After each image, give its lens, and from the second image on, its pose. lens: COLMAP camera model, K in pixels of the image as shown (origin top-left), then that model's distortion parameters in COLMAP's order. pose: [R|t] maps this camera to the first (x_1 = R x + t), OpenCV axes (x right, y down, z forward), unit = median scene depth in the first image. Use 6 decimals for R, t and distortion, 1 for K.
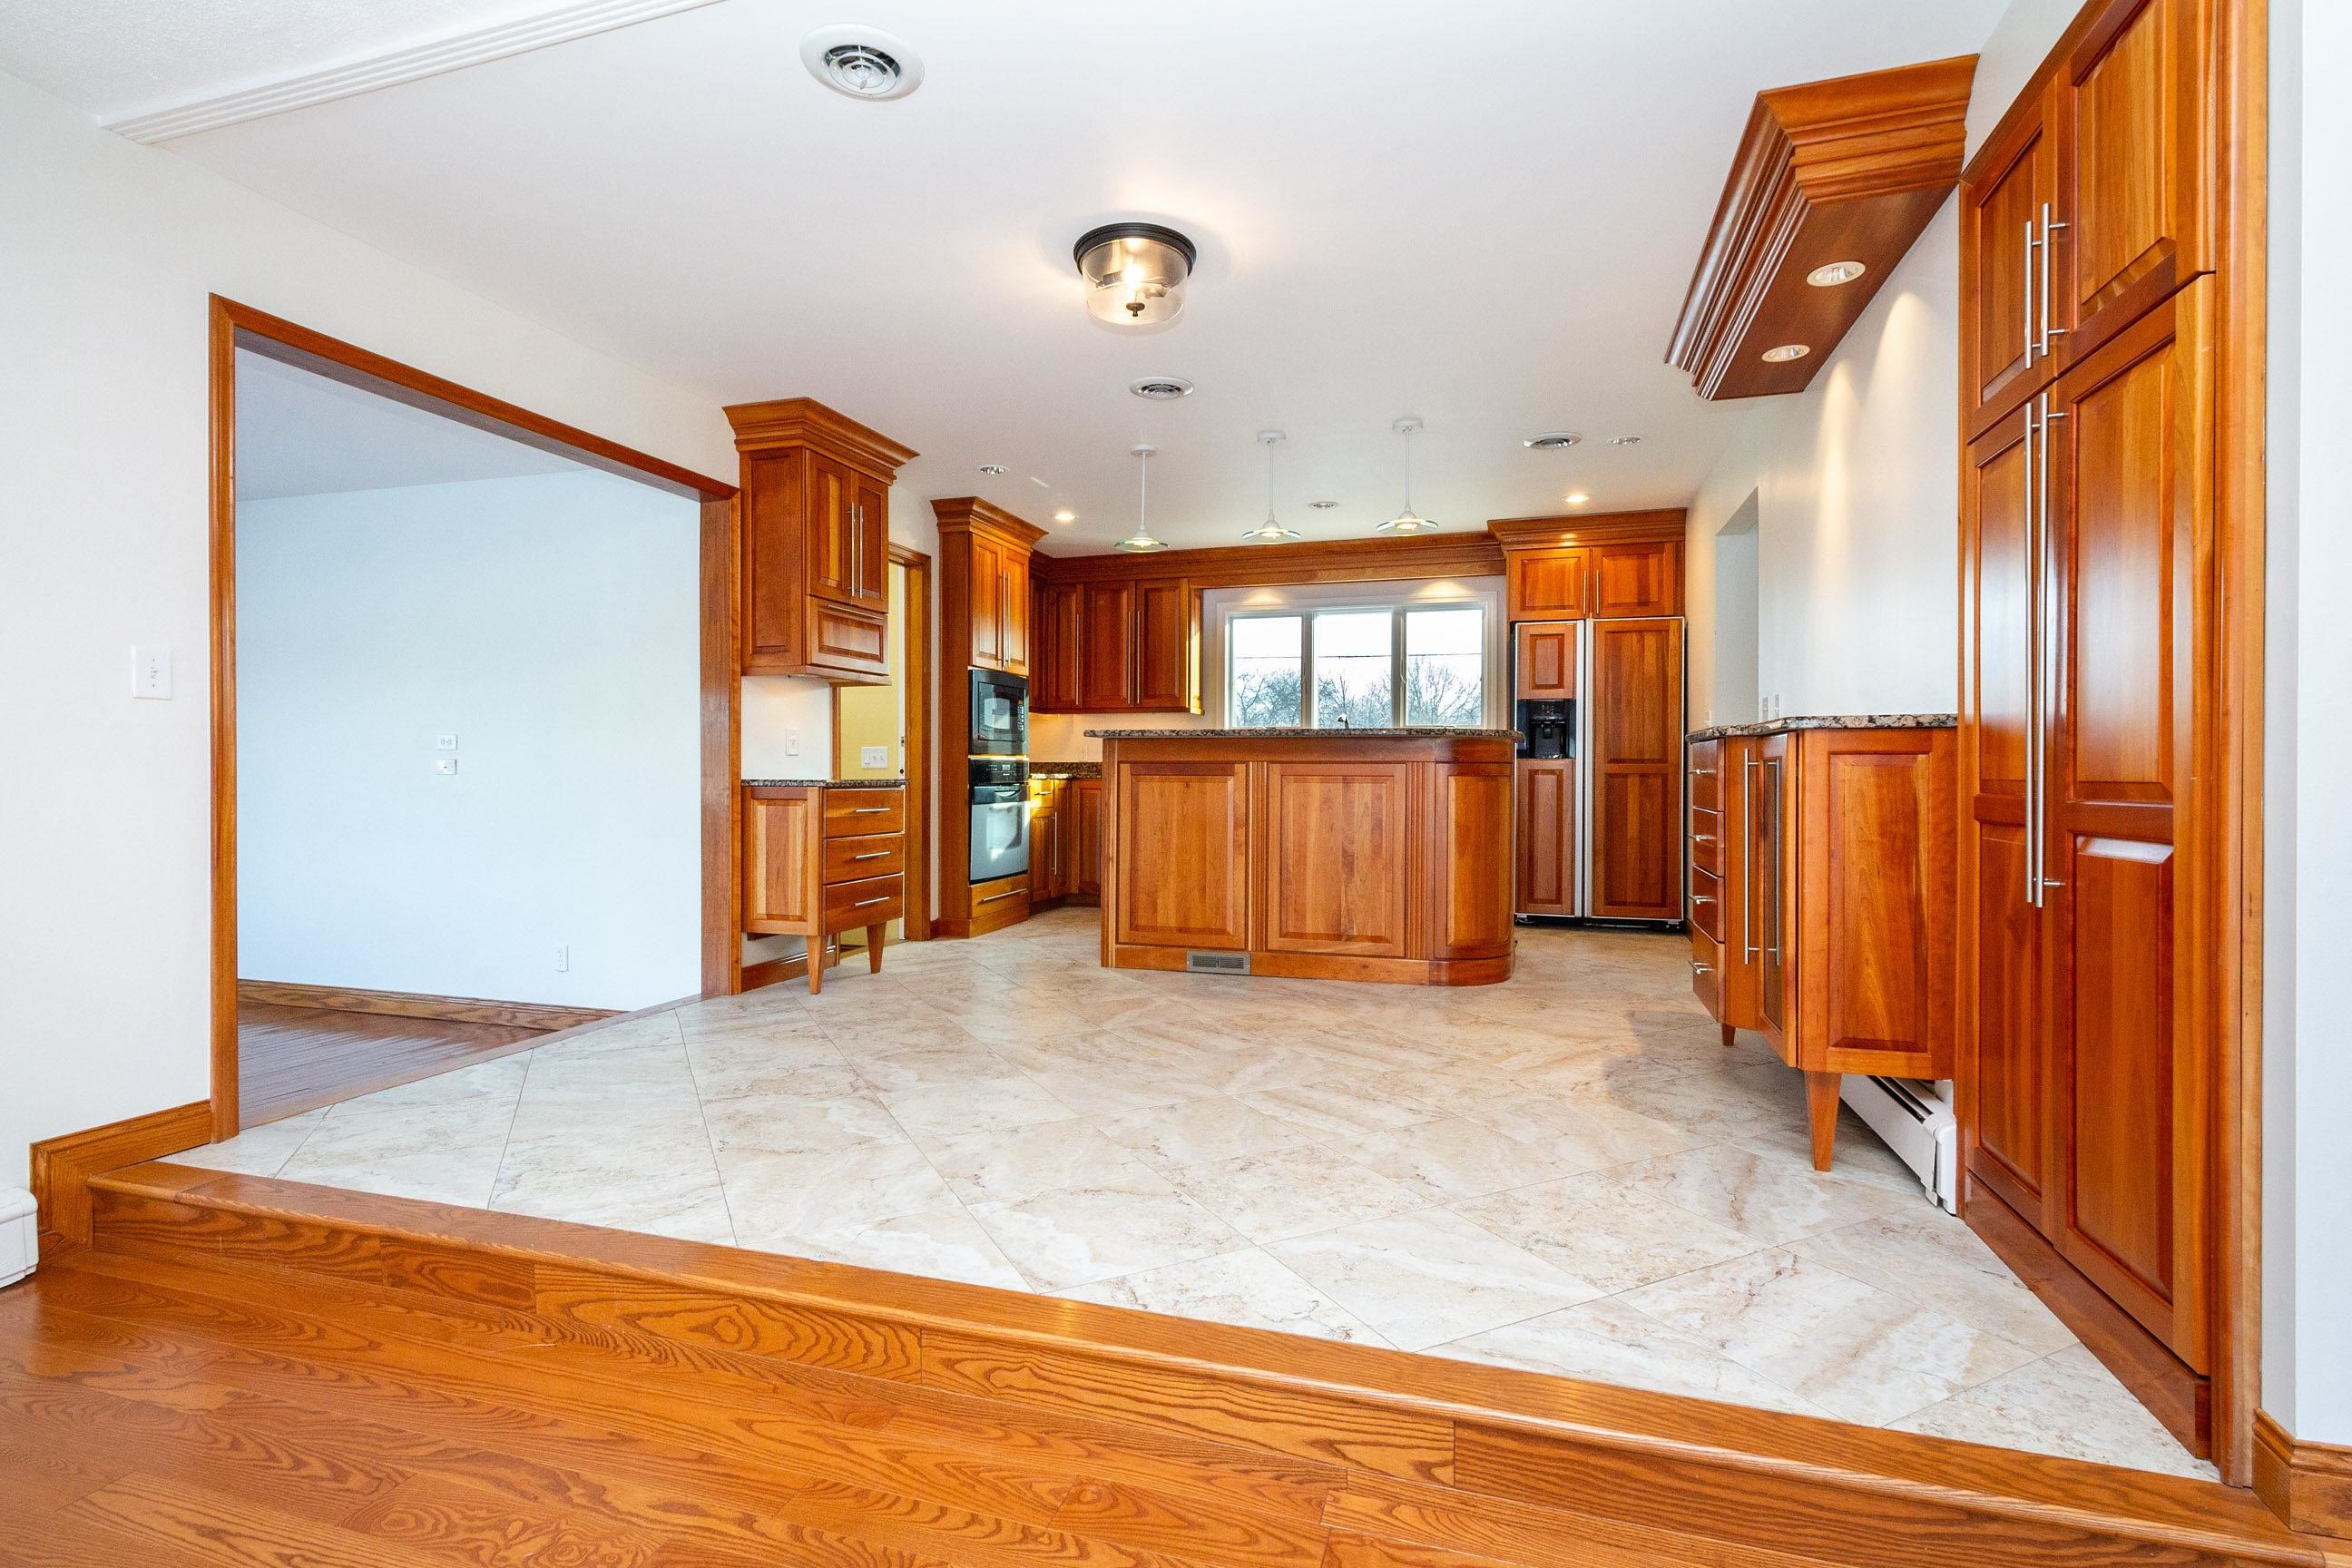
lens RADIAL K [[1097.0, 0, 1165.1], [0, 1097.0, 769.4], [0, 0, 1]] dist [-0.011232, -0.000716]
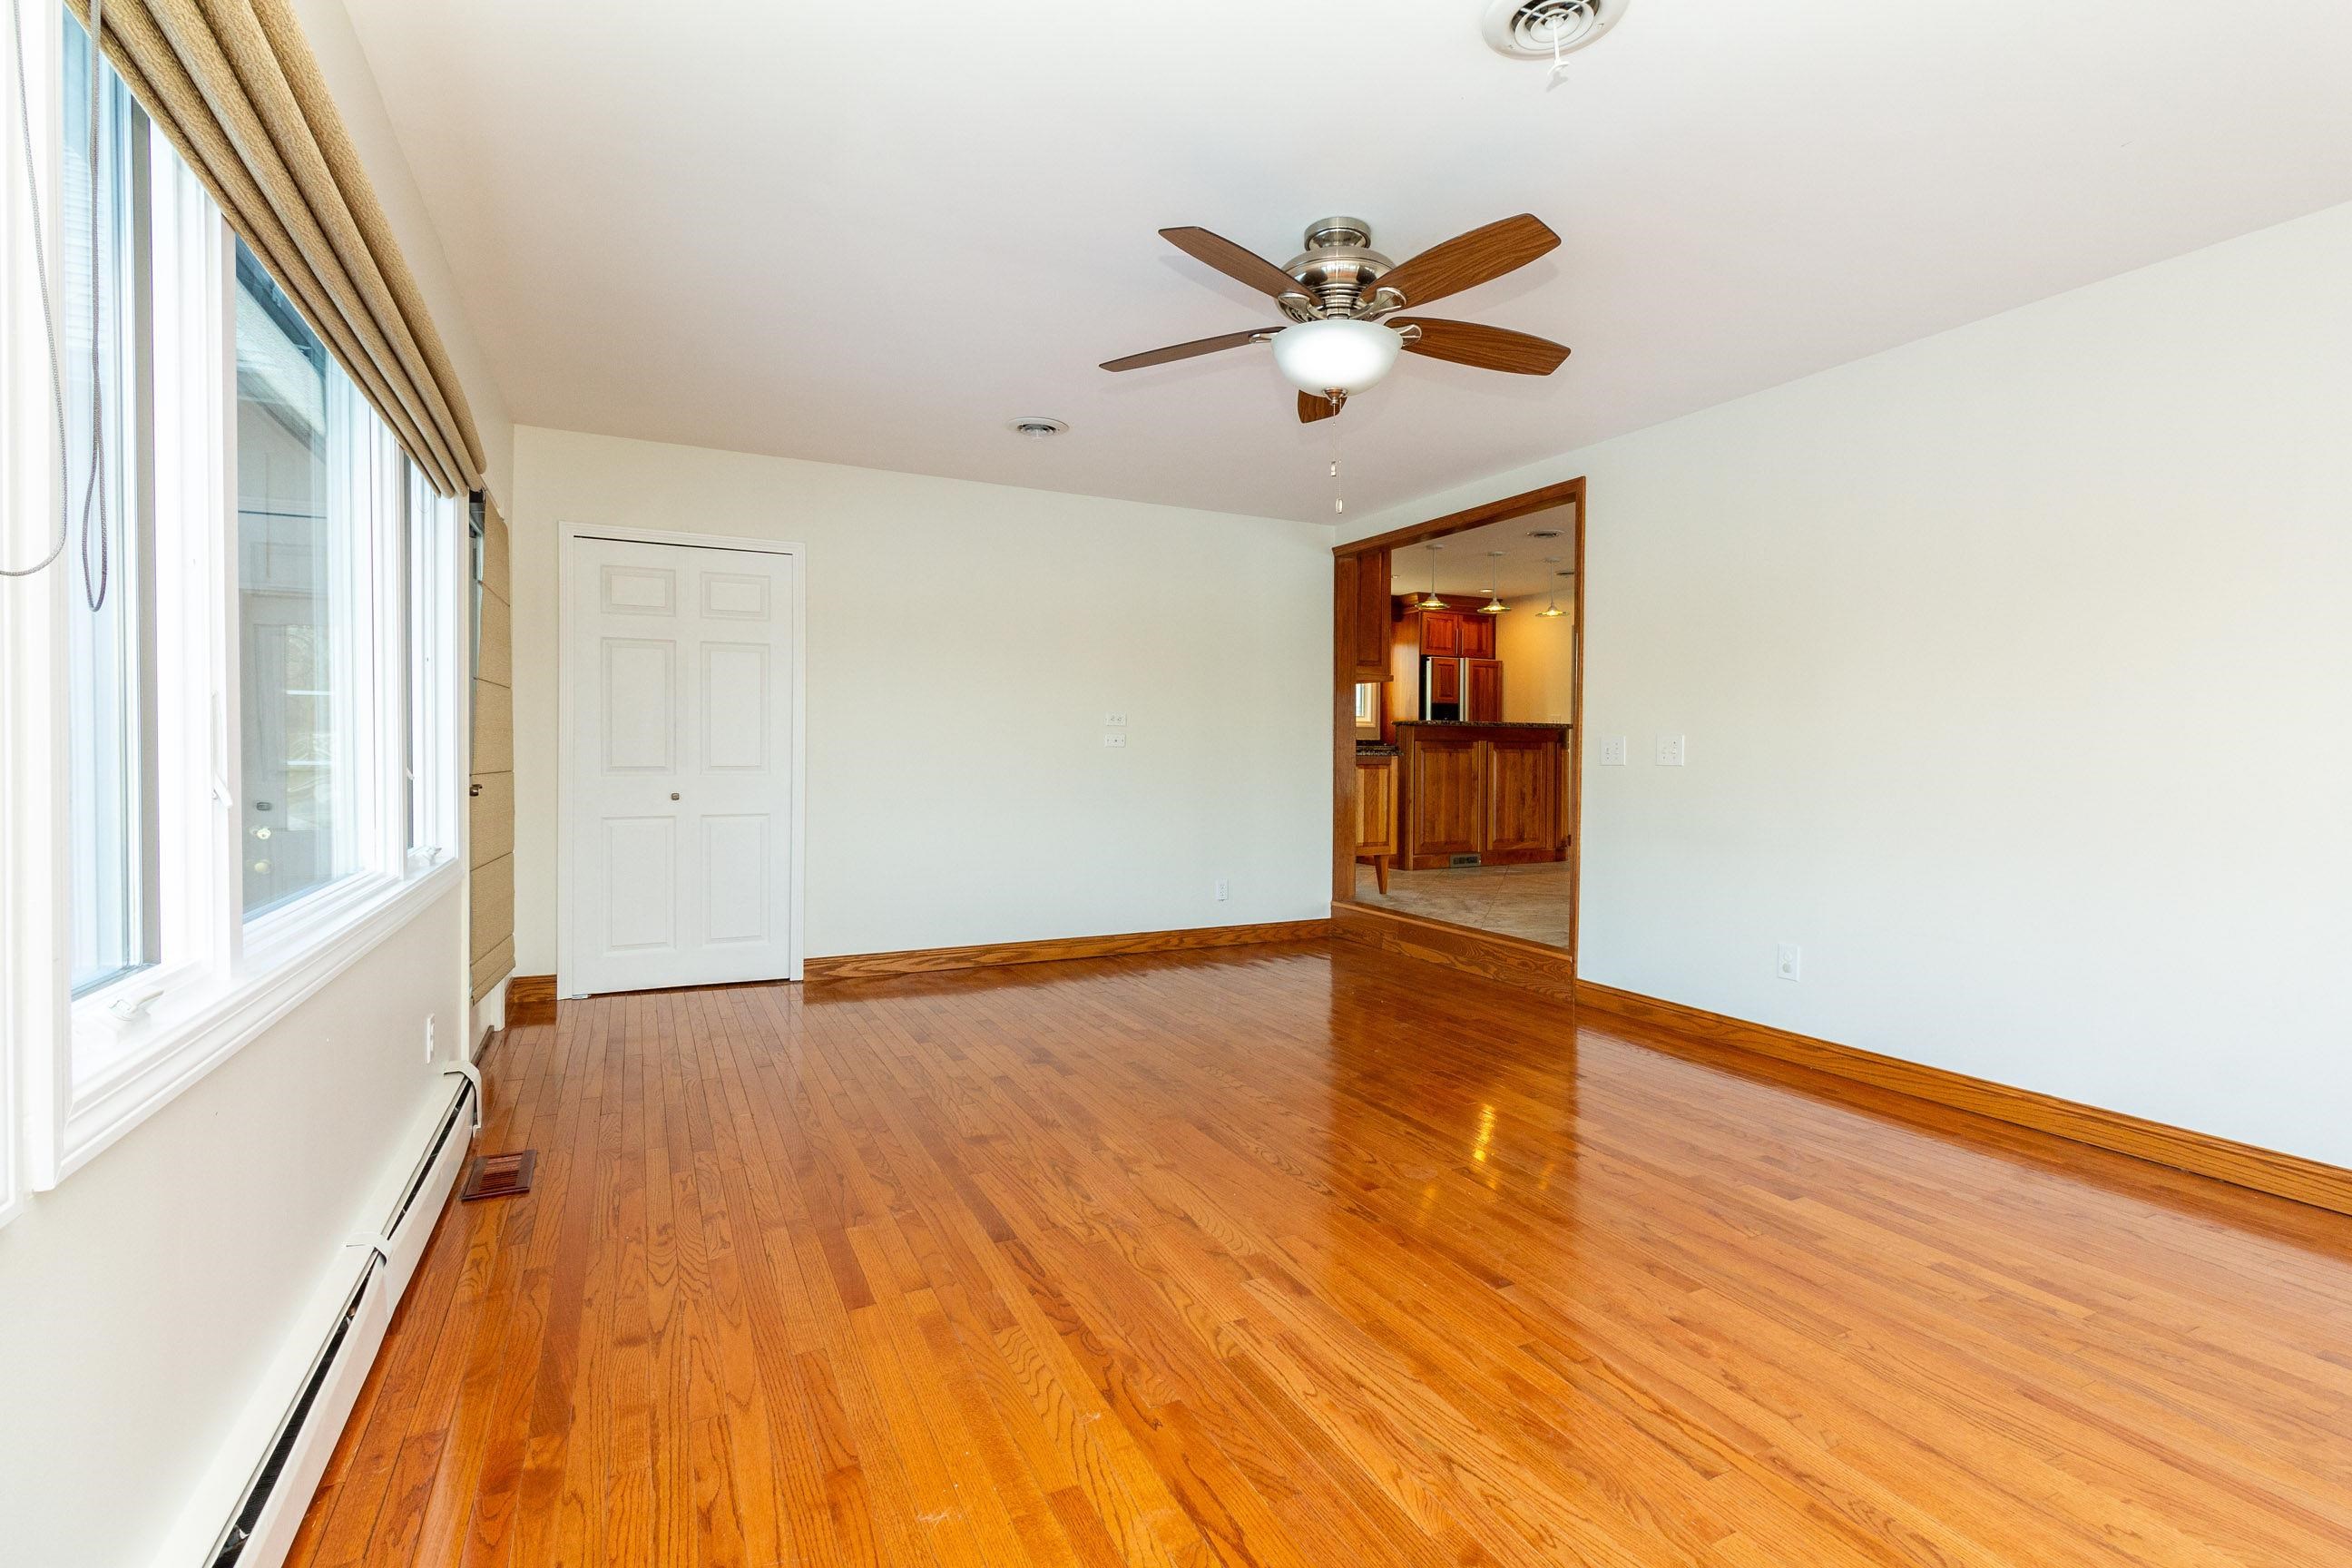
lens RADIAL K [[1097.0, 0, 1165.1], [0, 1097.0, 769.4], [0, 0, 1]] dist [-0.011232, -0.000716]
pose [[0.731927, -0.013212, 0.681255, -1.546266], [0.003341, 0.999870, 0.015803, 0.008720], [-0.681375, -0.009291, 0.731875, 0.090266]]
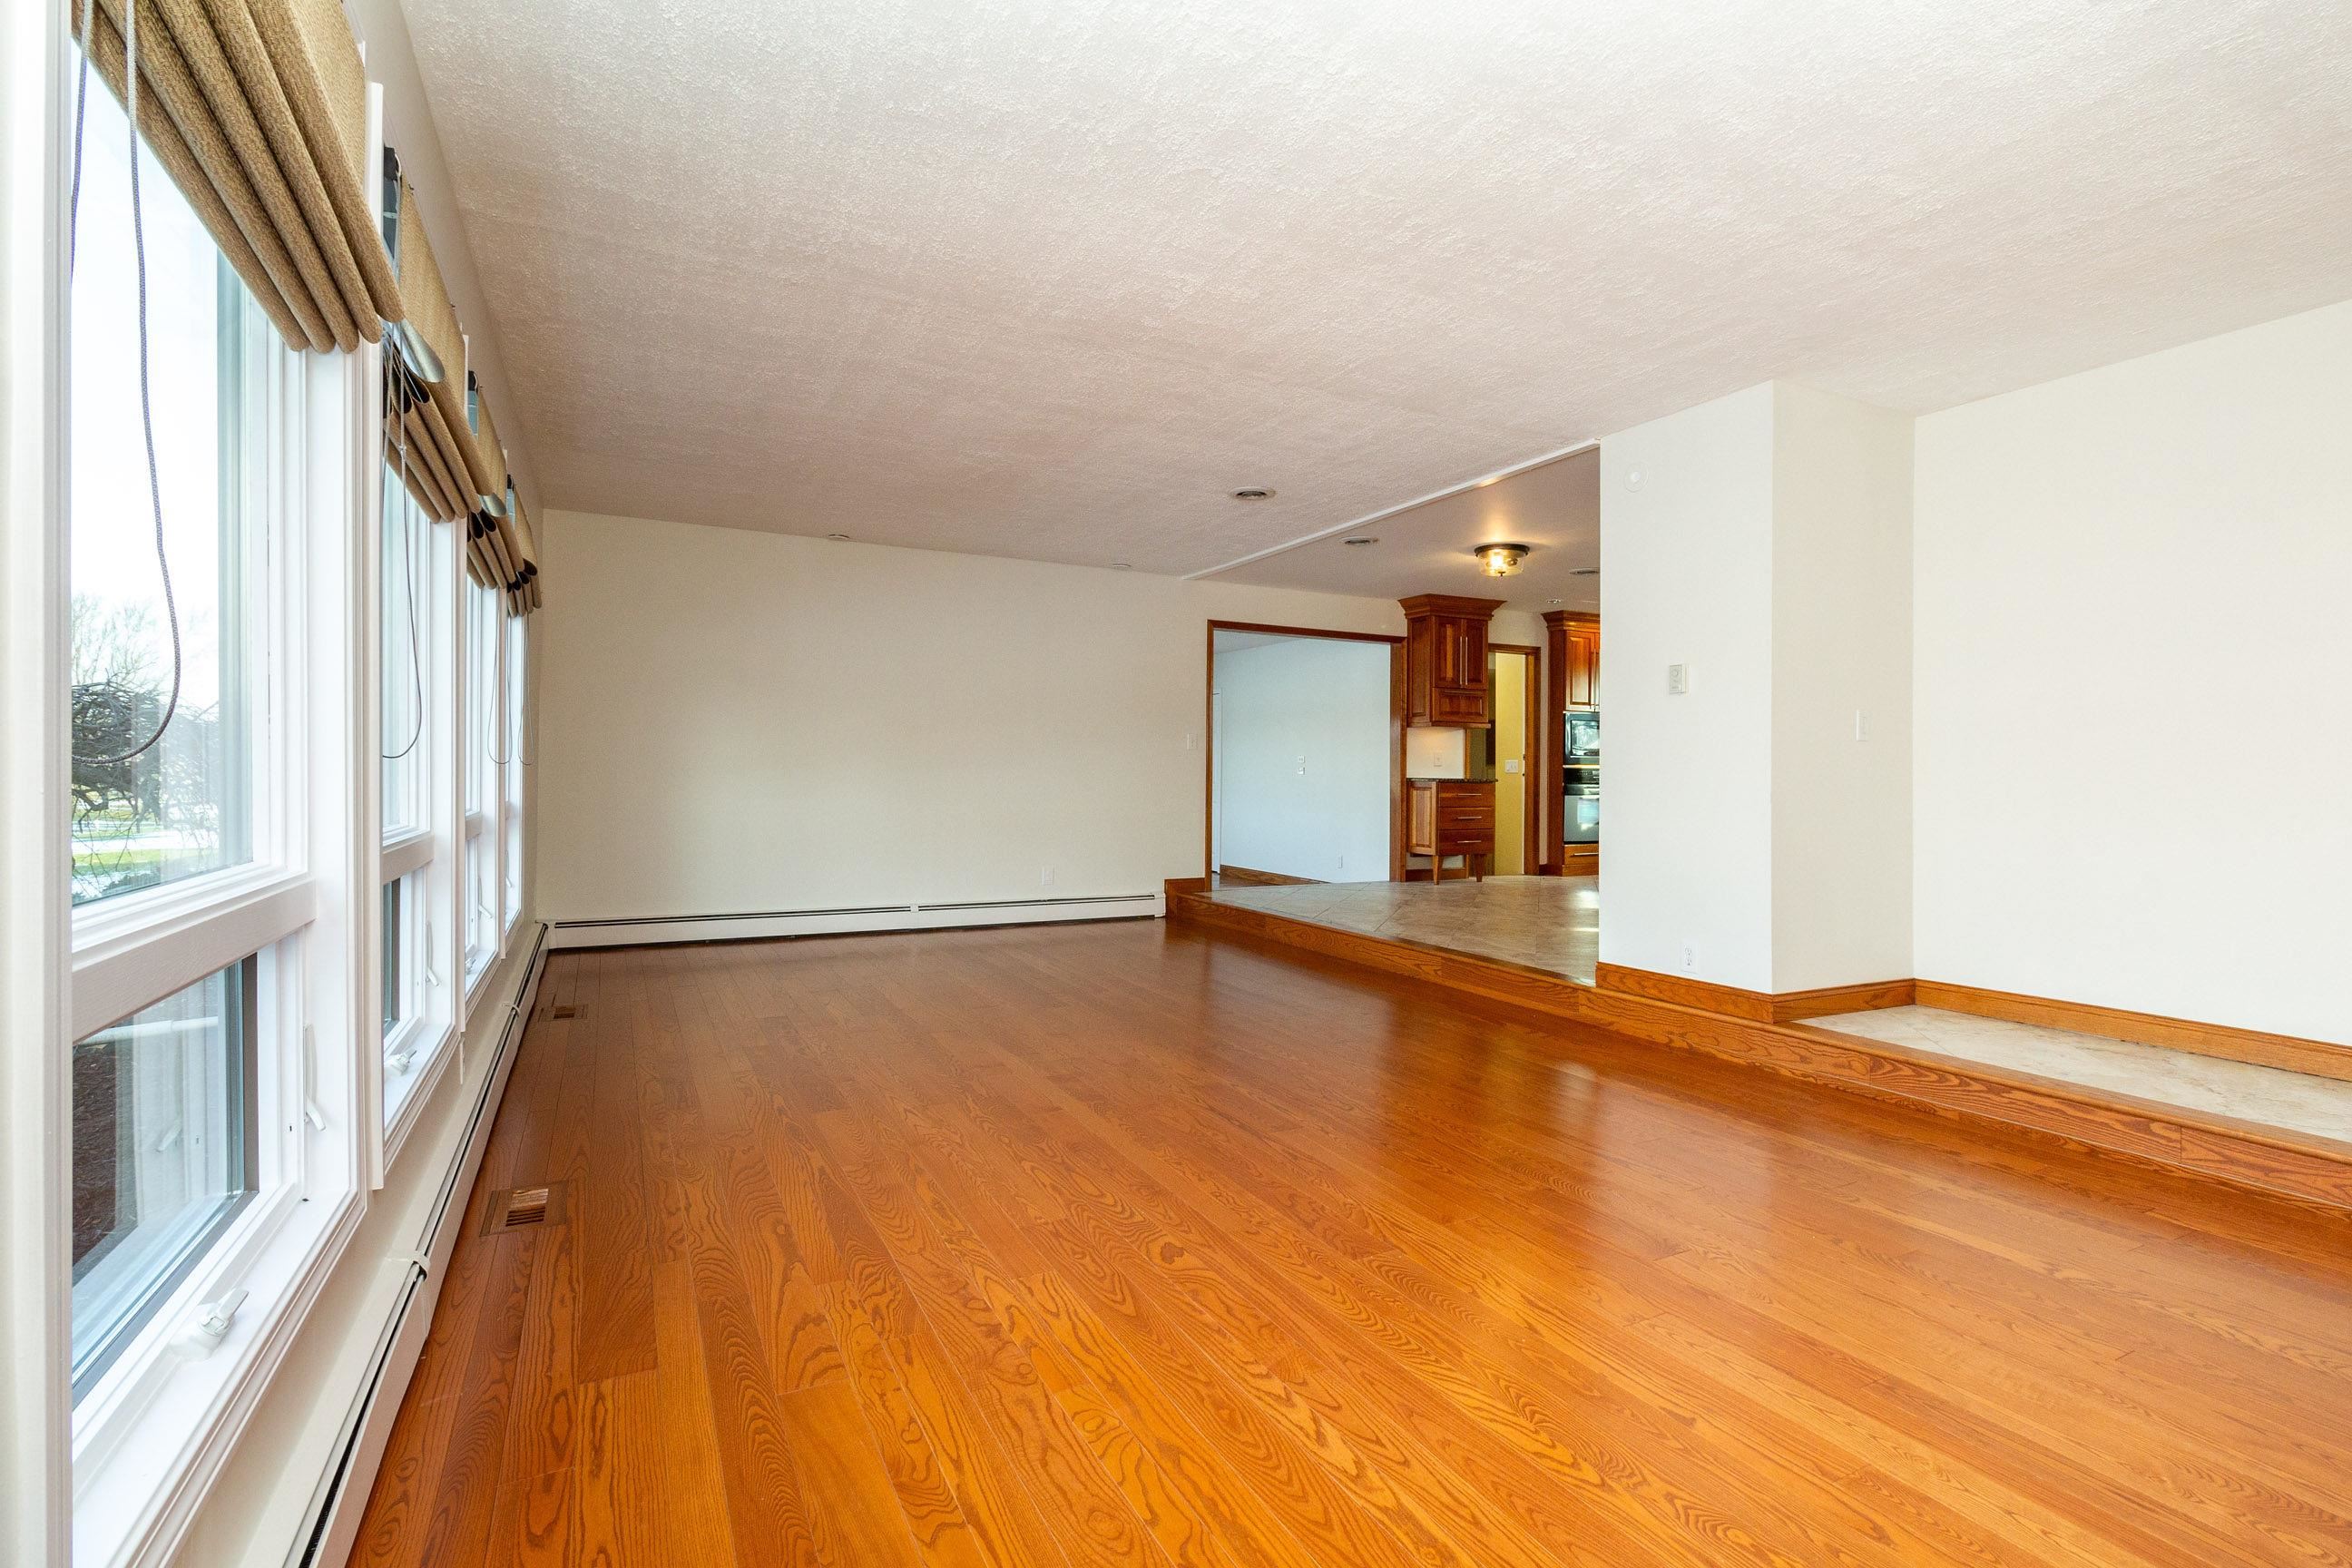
lens RADIAL K [[1097.0, 0, 1165.1], [0, 1097.0, 769.4], [0, 0, 1]] dist [-0.011232, -0.000716]
pose [[0.697254, 0.004950, -0.716807, 0.777677], [-0.007010, 0.999975, 0.000086, -0.003717], [0.716790, 0.004965, 0.697271, -0.769653]]
